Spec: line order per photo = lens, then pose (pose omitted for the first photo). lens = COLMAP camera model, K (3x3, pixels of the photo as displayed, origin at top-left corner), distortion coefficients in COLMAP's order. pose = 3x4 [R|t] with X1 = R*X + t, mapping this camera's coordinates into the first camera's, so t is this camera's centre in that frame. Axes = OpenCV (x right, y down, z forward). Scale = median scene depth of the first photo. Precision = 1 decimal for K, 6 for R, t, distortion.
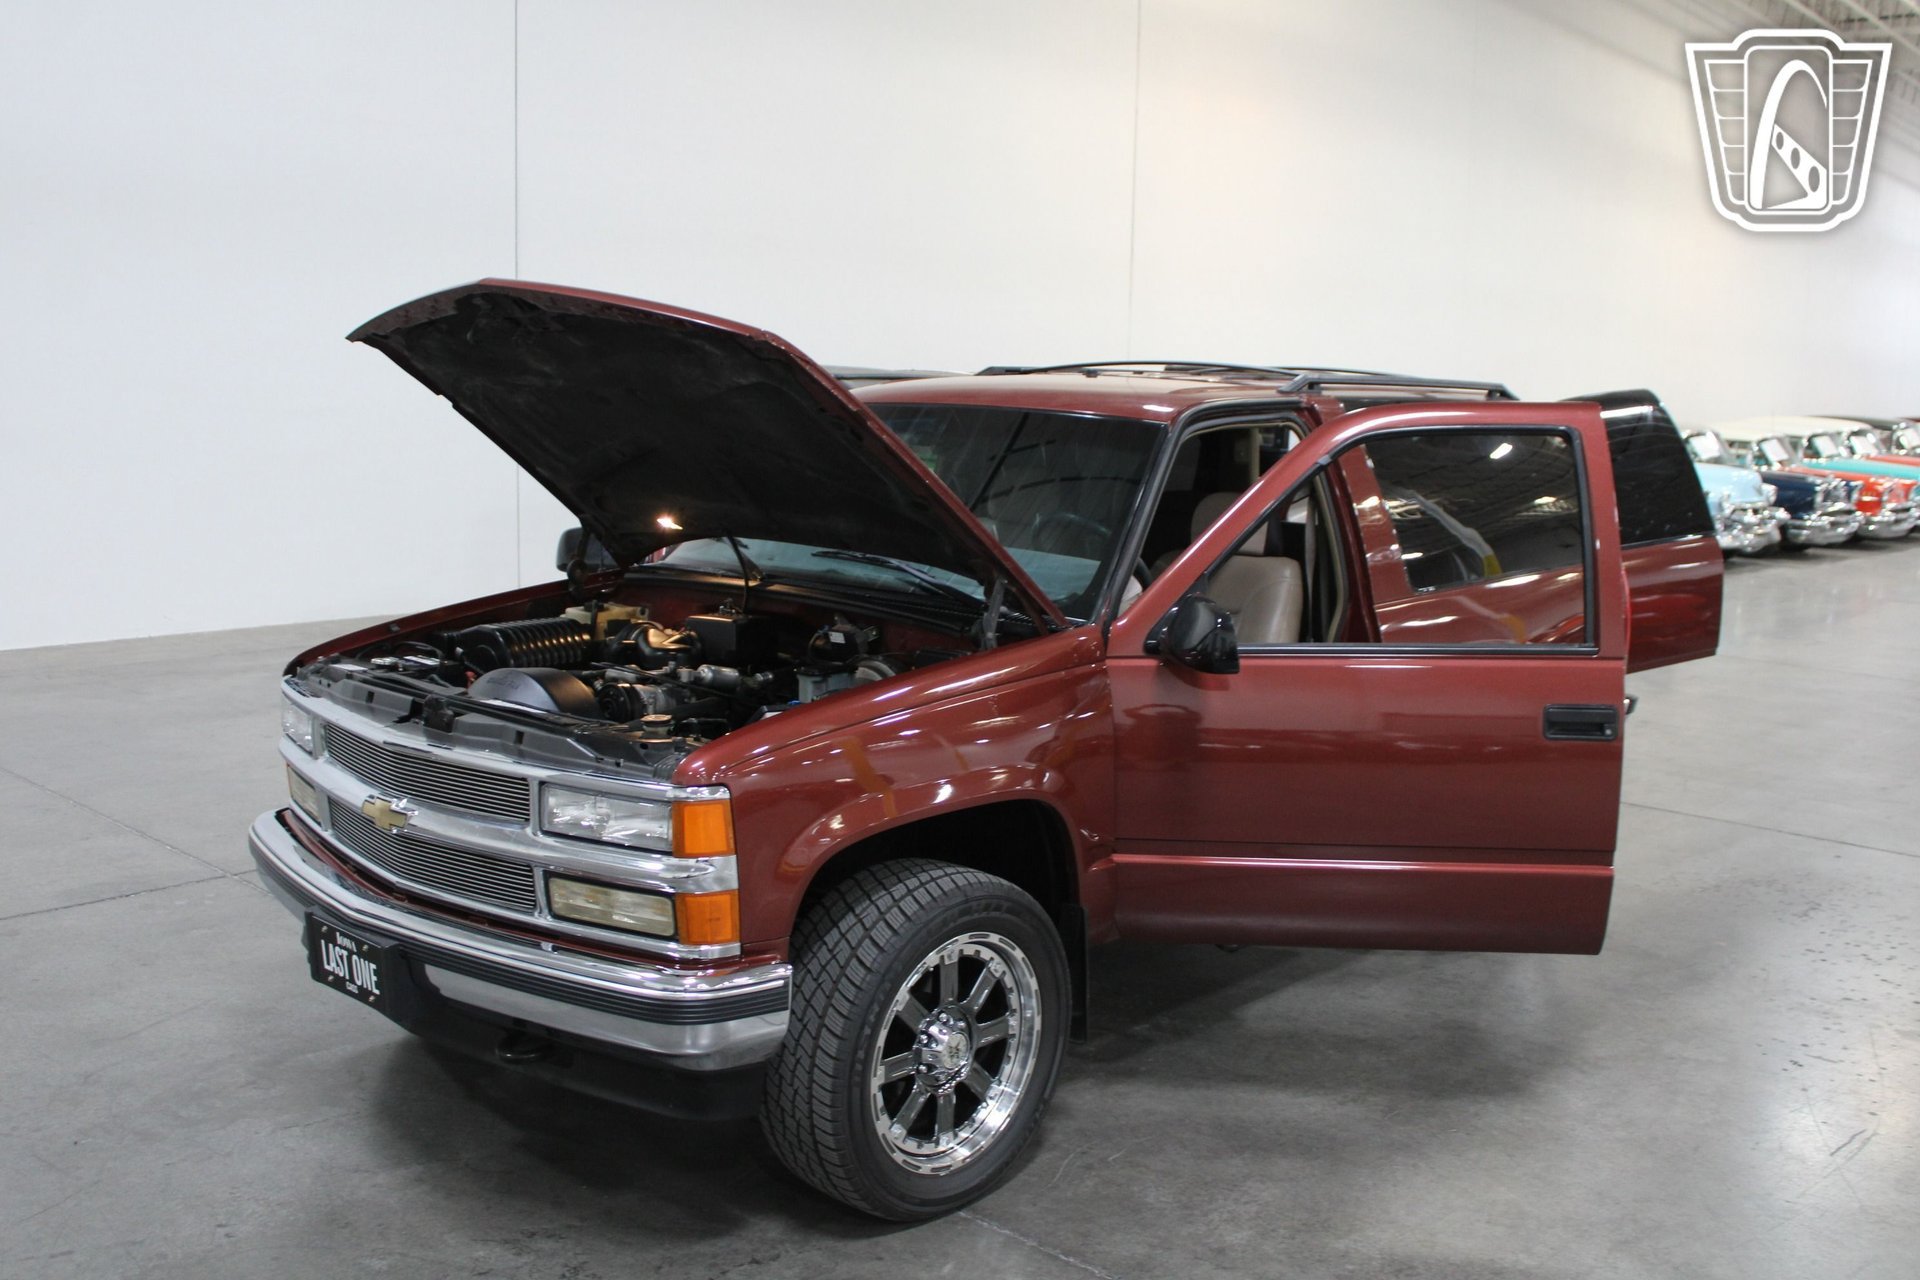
lens RADIAL K [[1840.1, 0, 967.6], [0, 1840.1, 653.2], [0, 0, 1]] dist [-0.098997, 0.000000]
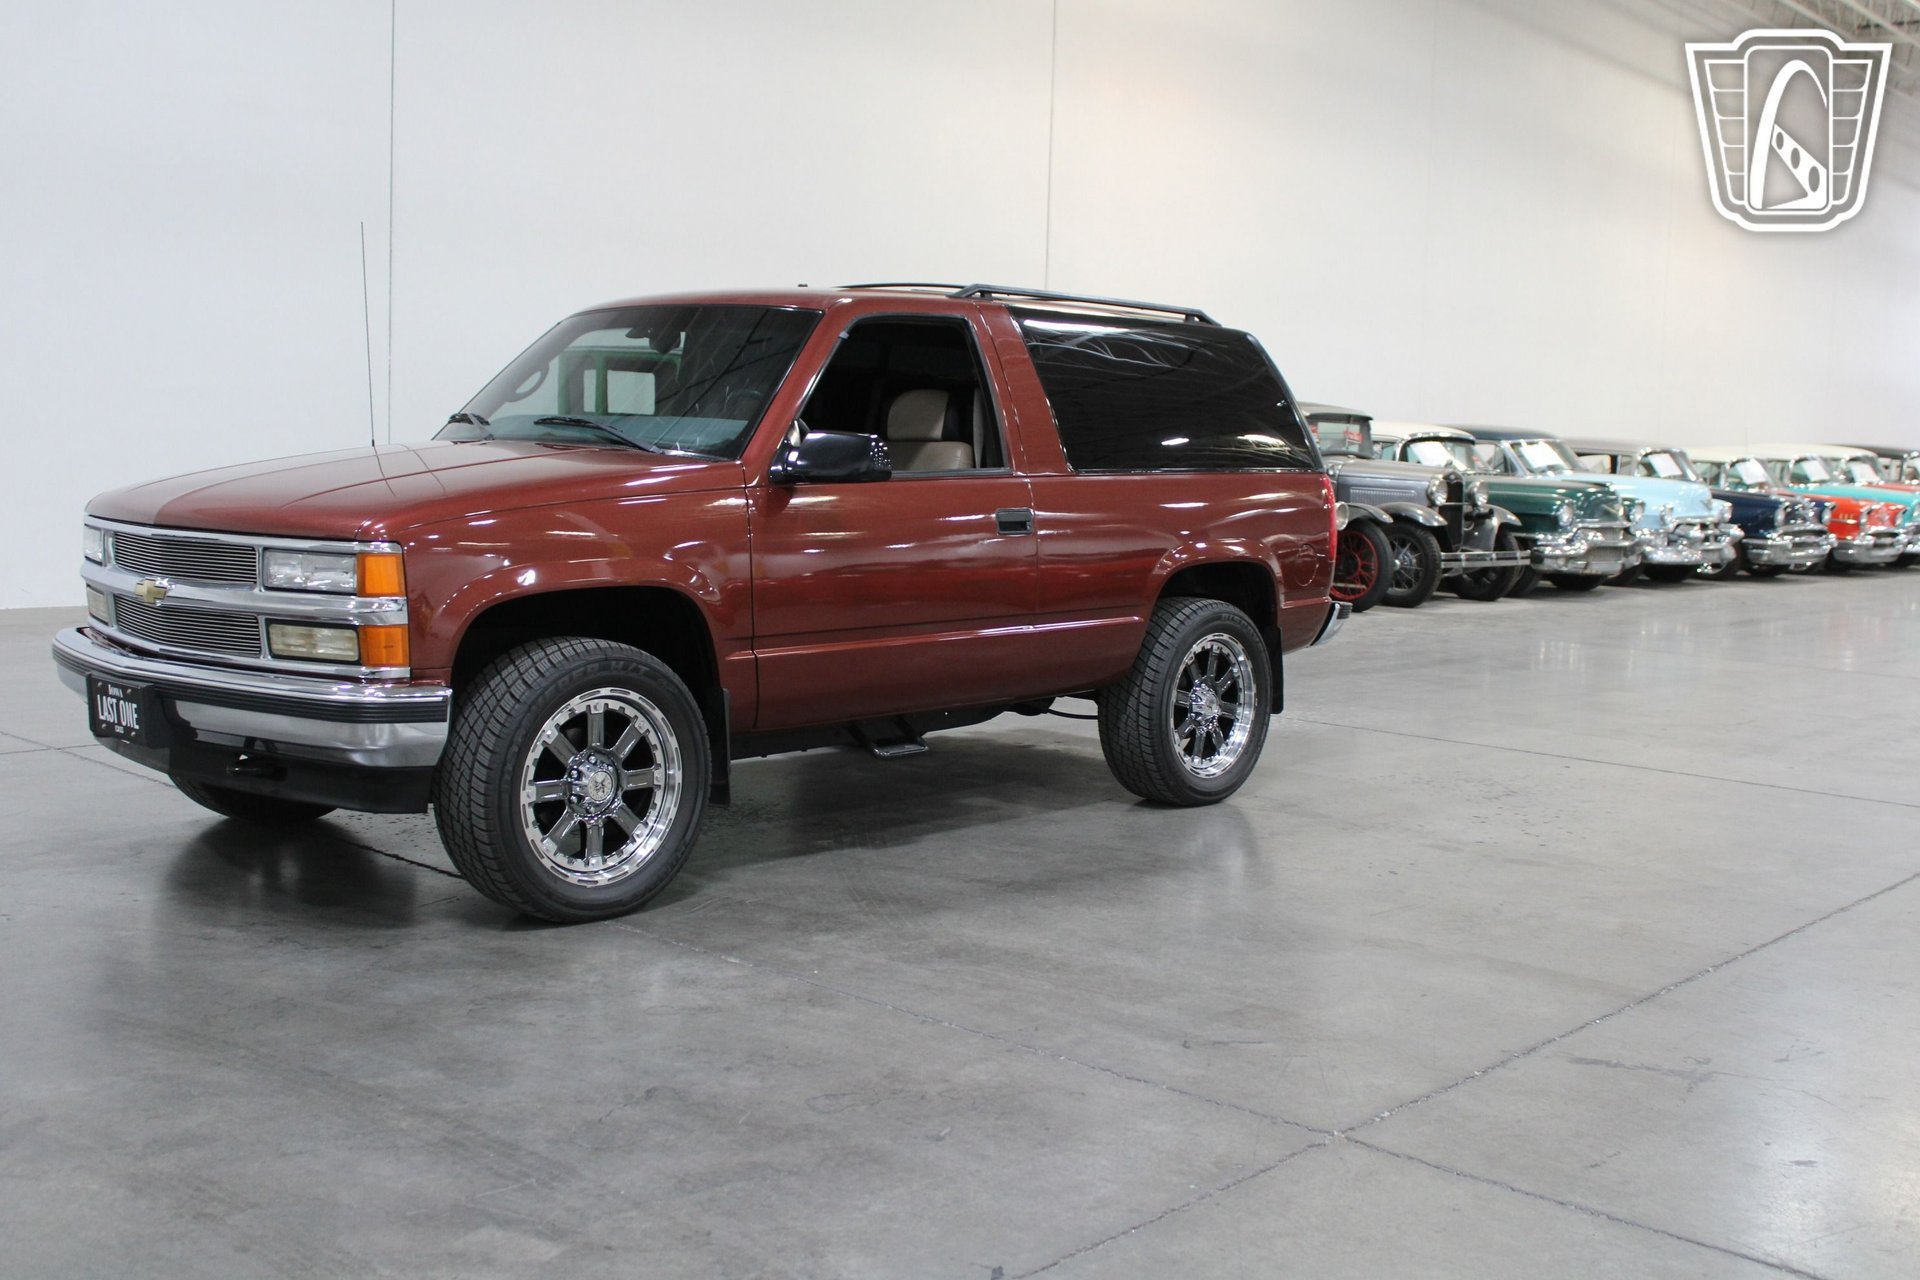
lens RADIAL K [[2096.2, 0, 969.1], [0, 2096.2, 643.7], [0, 0, 1]] dist [-0.084351, 0.000000]
pose [[0.999971, 0.005288, -0.005507, 0.252756], [-0.005570, 0.998600, -0.052599, 0.196268], [0.005221, 0.052628, 0.998601, -0.422012]]
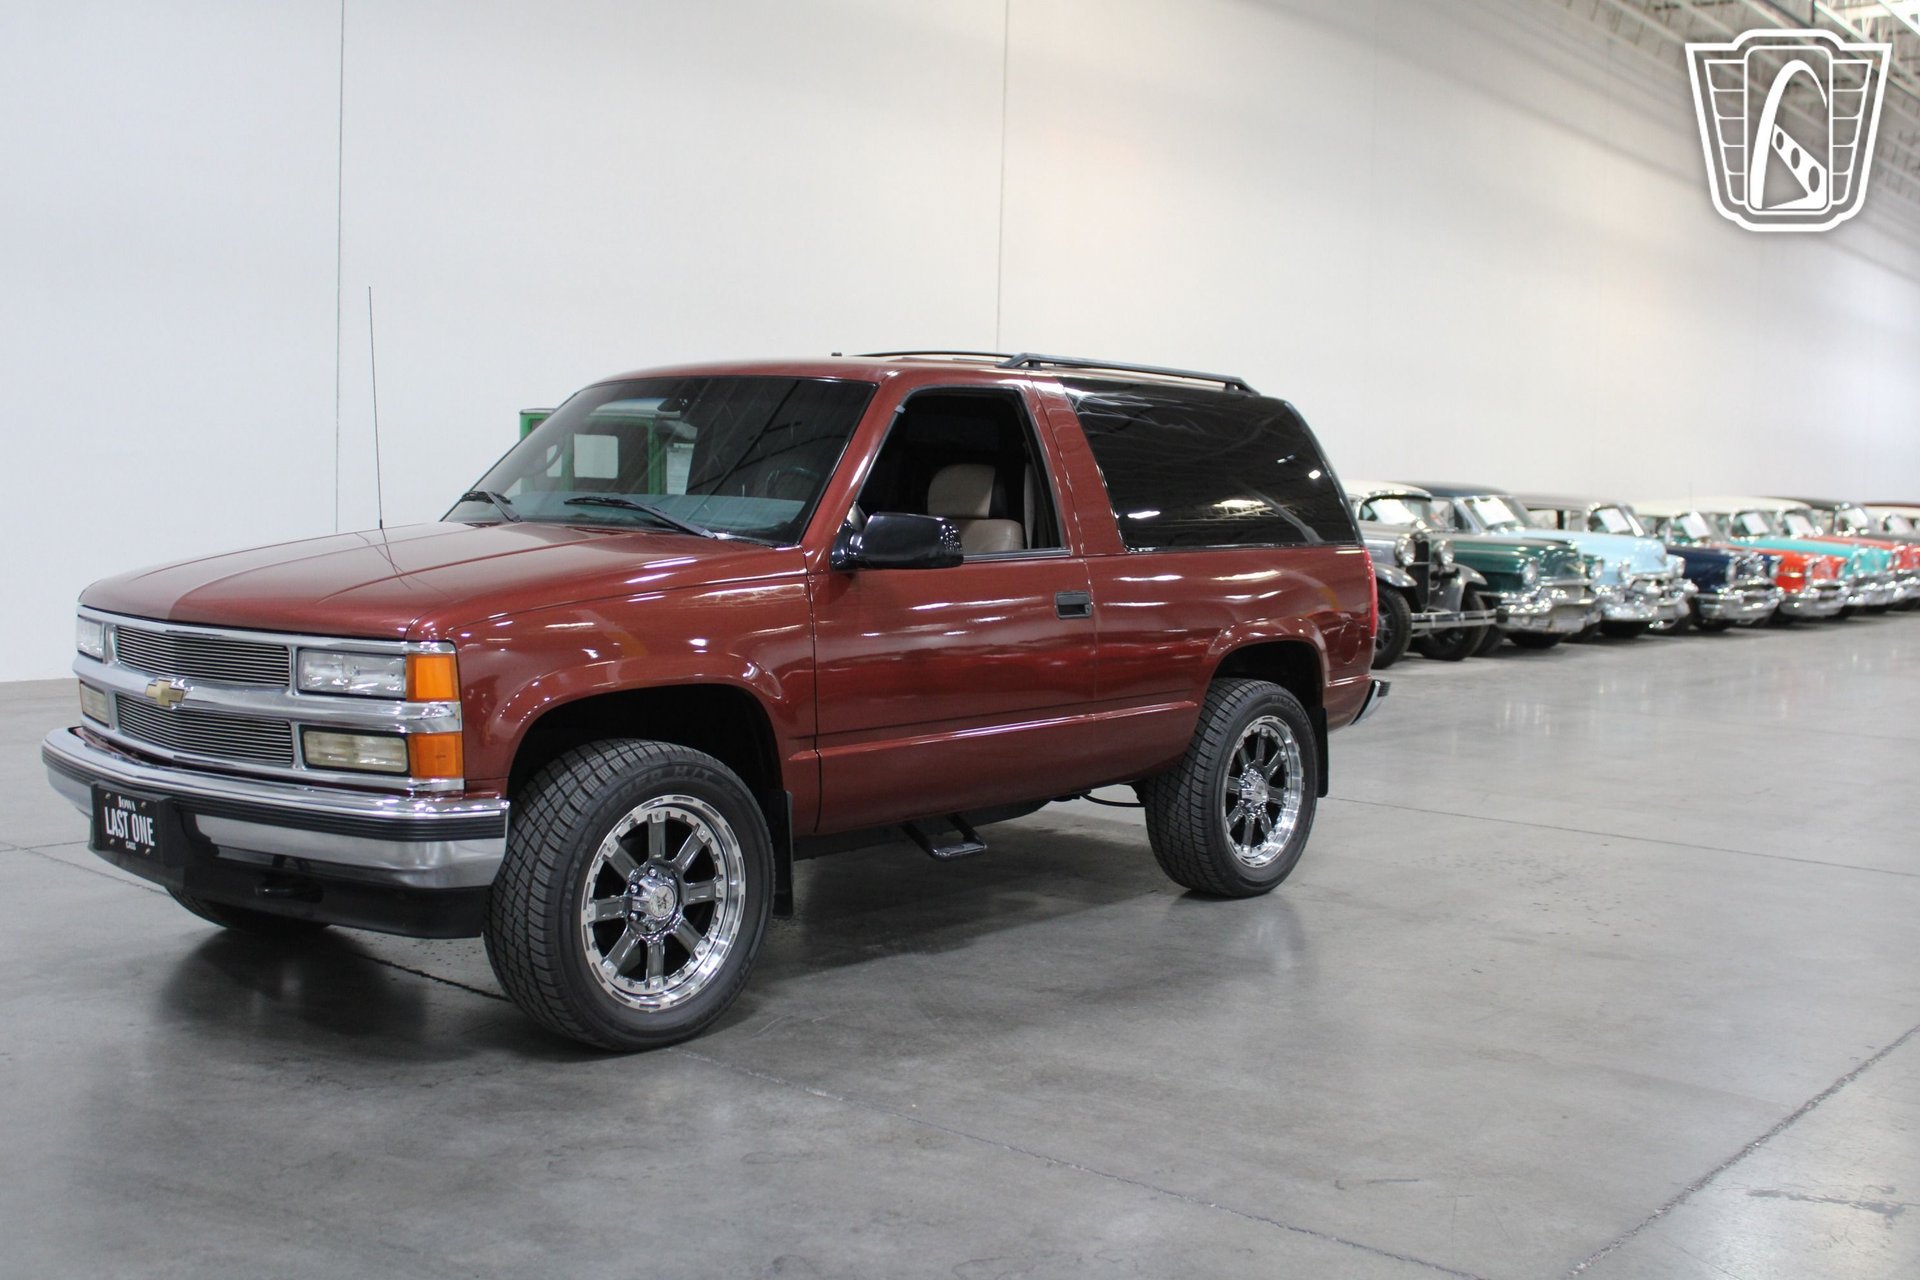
lens RADIAL K [[2096.2, 0, 977.8], [0, 2096.2, 632.4], [0, 0, 1]] dist [-0.084351, 0.000000]
pose [[0.998975, -0.002314, 0.045212, 0.132457], [0.006012, 0.996630, -0.081813, 0.159625], [-0.044871, 0.082001, 0.995622, -0.323472]]
